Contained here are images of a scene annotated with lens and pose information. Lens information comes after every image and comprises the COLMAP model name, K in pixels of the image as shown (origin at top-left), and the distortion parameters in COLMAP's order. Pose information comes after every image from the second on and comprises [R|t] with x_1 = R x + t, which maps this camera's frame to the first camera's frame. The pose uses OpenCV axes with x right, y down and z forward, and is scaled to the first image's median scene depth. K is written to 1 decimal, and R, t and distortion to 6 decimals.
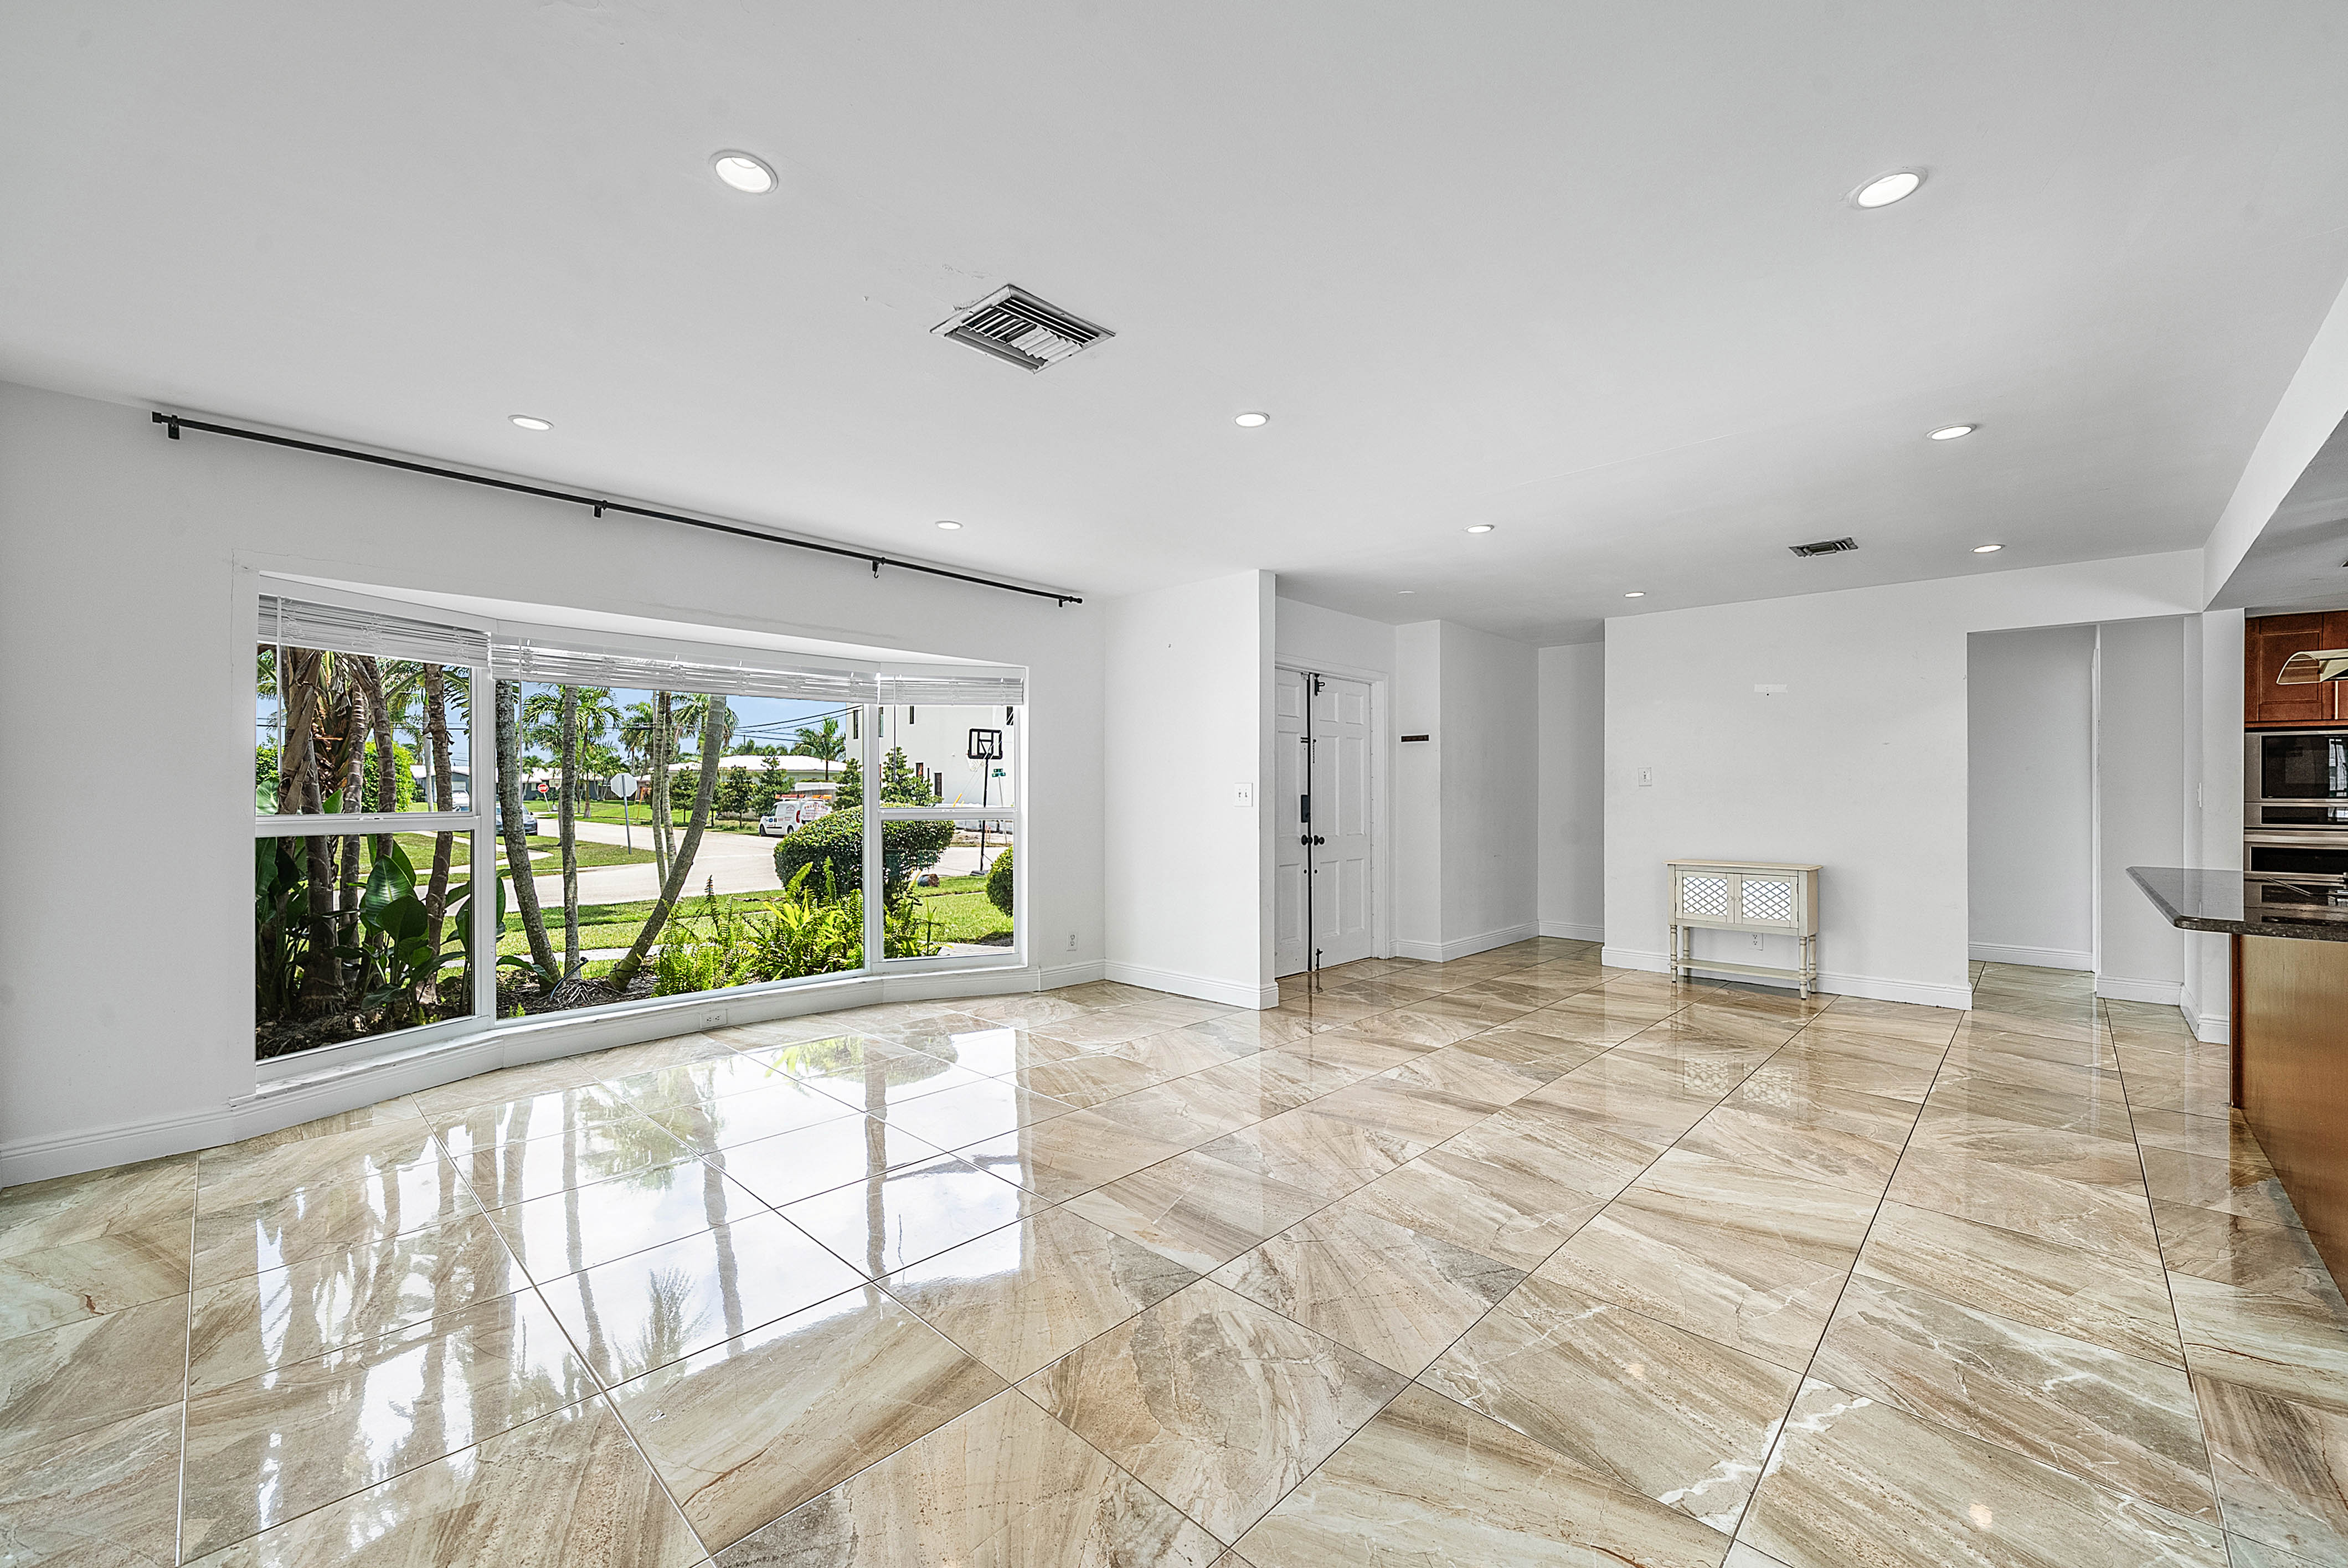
lens RADIAL K [[899.8, 0, 1163.2], [0, 899.8, 800.6], [0, 0, 1]] dist [0.000488, -0.000024]
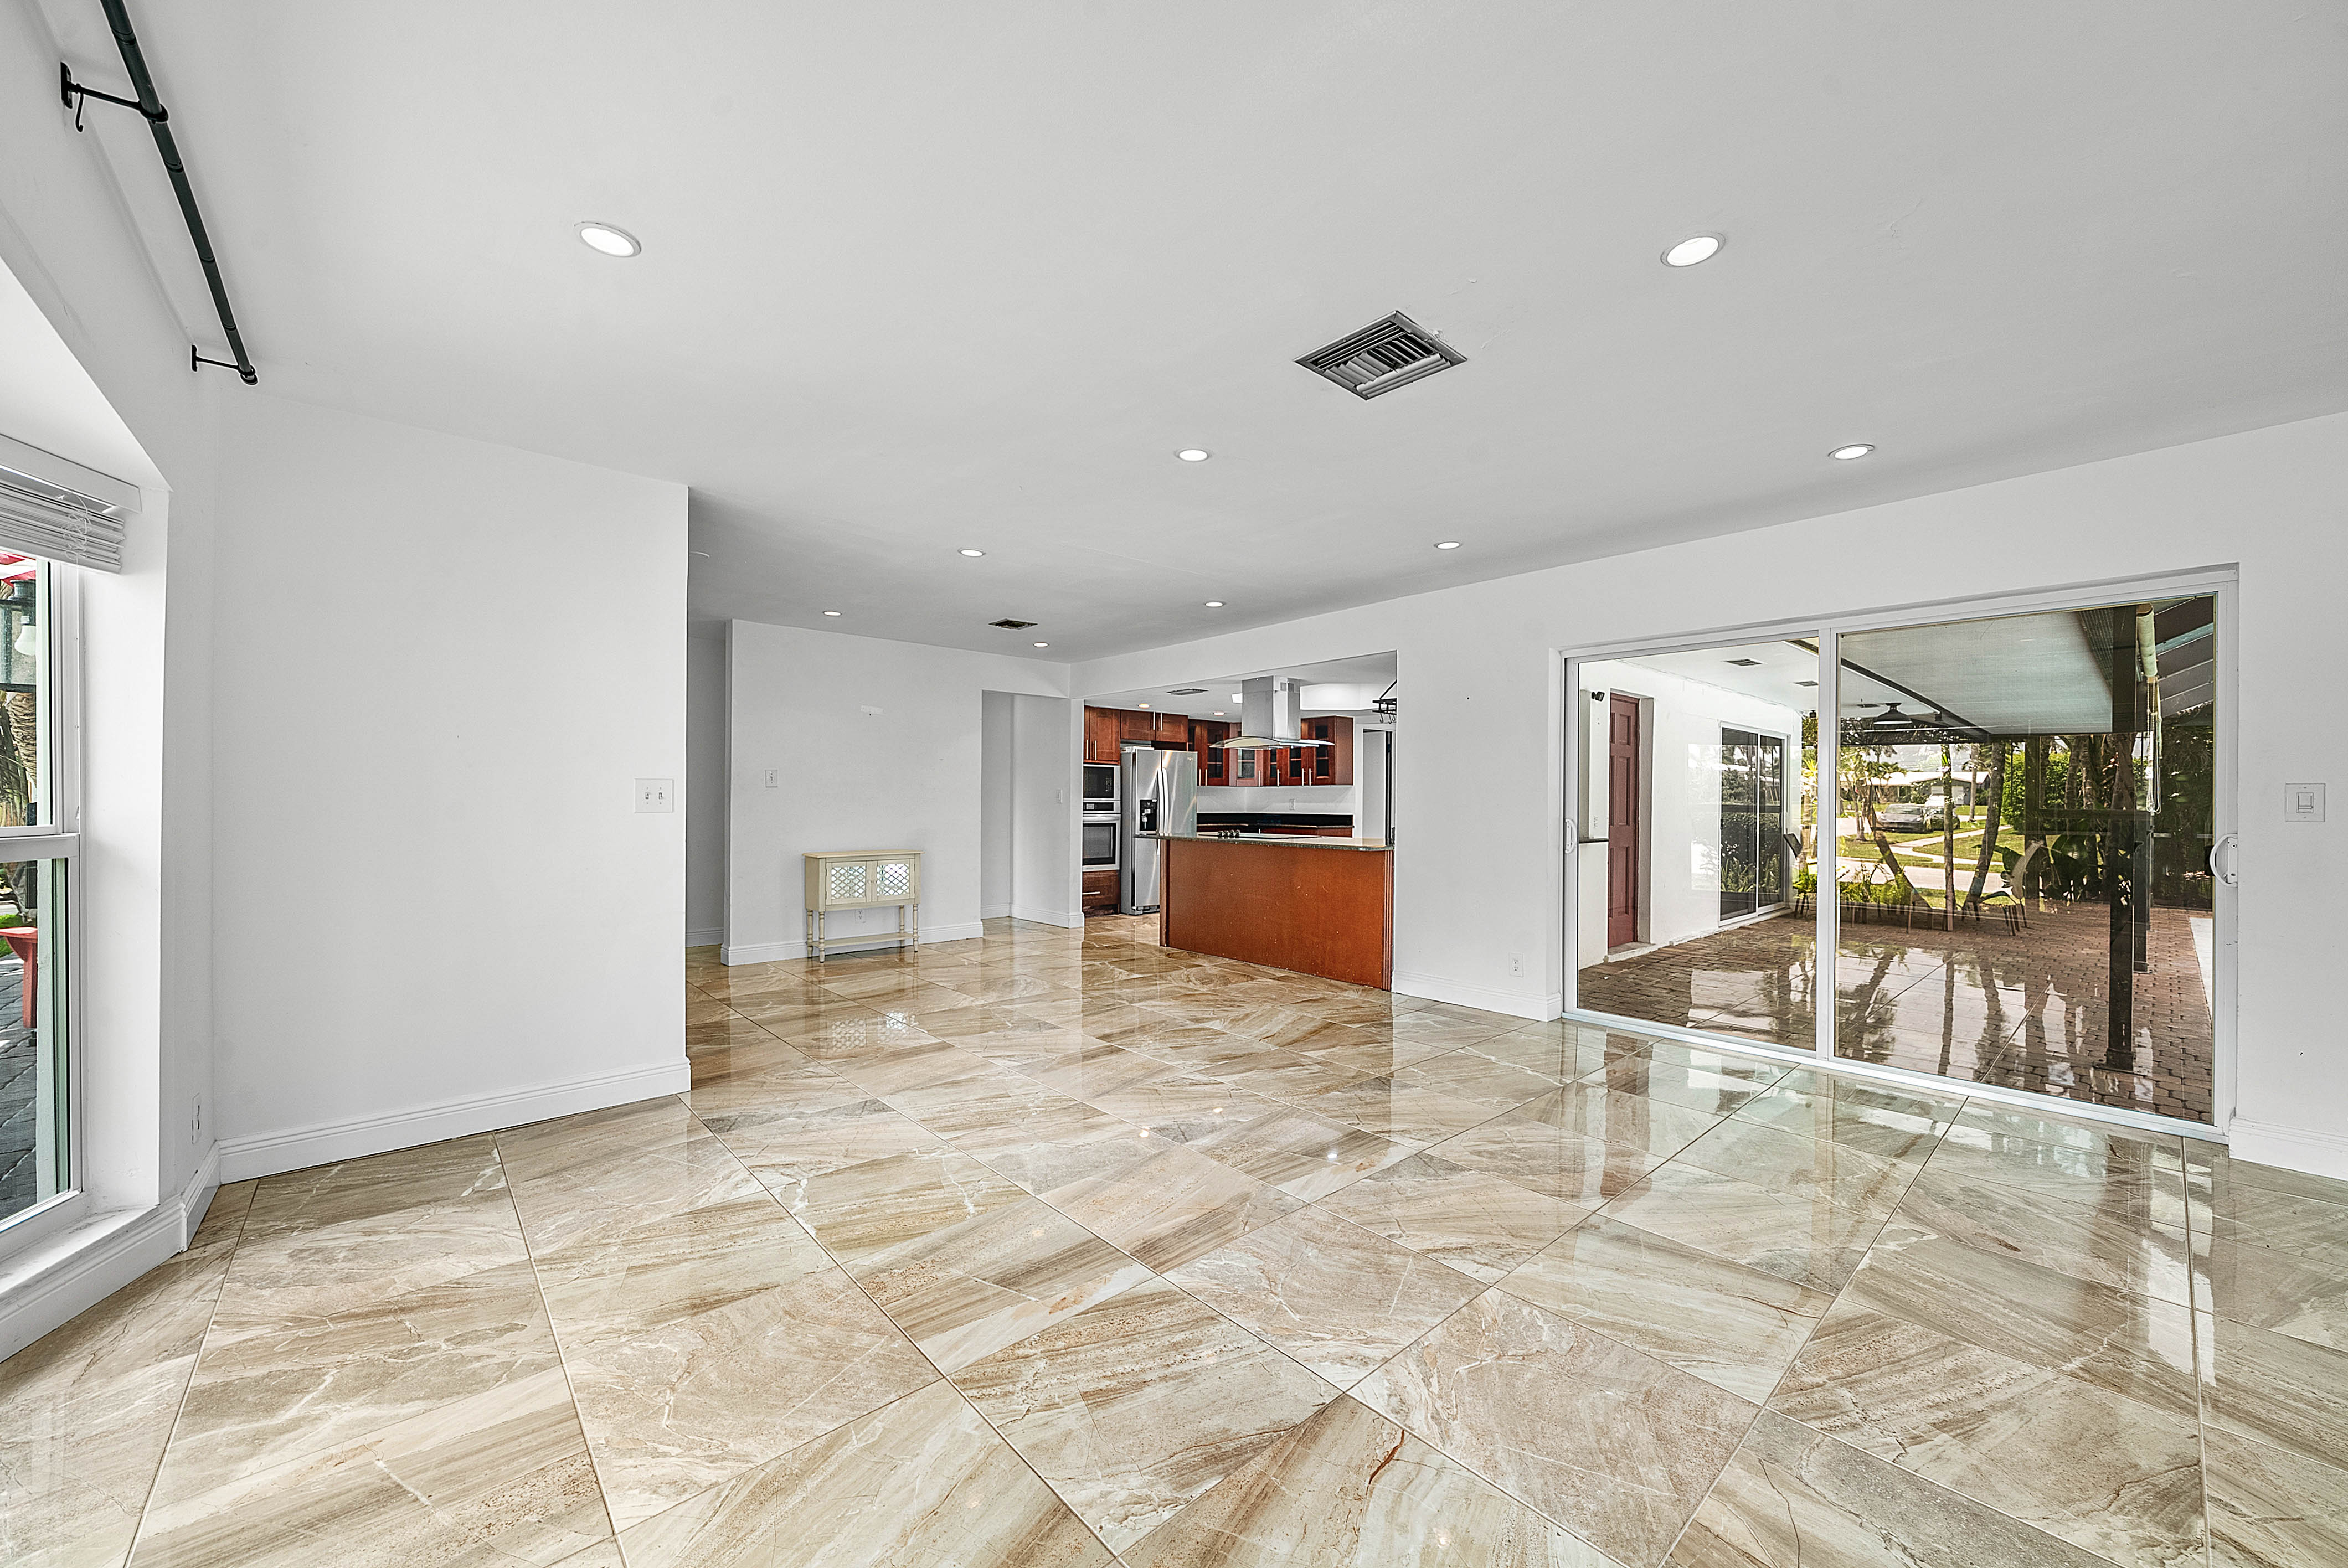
lens RADIAL K [[899.8, 0, 1164.5], [0, 899.8, 790.1], [0, 0, 1]] dist [0.000488, -0.000024]
pose [[0.078438, 0.008443, 0.996883, -0.961733], [0.001916, 0.999961, -0.008620, -0.004656], [-0.996917, 0.002586, 0.078419, 0.912798]]
